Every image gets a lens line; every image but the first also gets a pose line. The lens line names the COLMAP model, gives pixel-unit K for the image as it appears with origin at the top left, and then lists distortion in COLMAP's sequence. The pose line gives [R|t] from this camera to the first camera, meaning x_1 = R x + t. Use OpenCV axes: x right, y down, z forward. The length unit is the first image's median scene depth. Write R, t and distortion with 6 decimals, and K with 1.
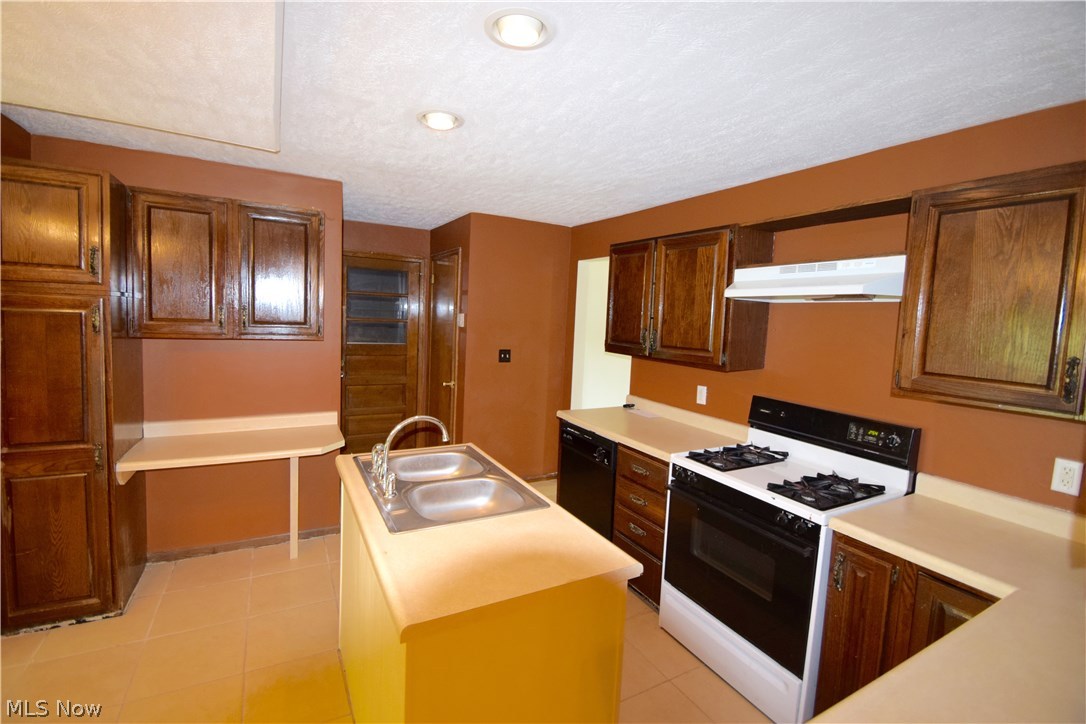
lens RADIAL K [[477.7, 0, 540.6], [0, 477.7, 352.3], [0, 0, 1]] dist [-0.000073, -0.009177]
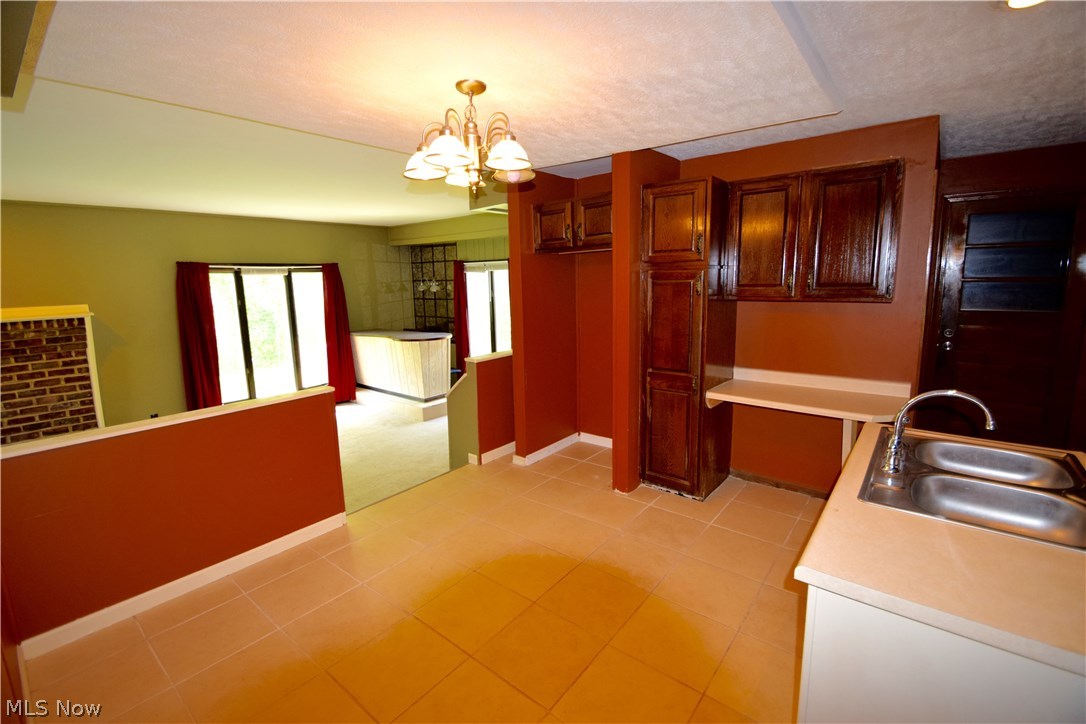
lens RADIAL K [[477.7, 0, 540.6], [0, 477.7, 352.3], [0, 0, 1]] dist [-0.000073, -0.009177]
pose [[0.365754, 0.089270, -0.926420, 0.191344], [-0.030535, 0.996005, 0.083920, 0.018261], [0.930211, -0.002405, 0.367019, 0.044976]]
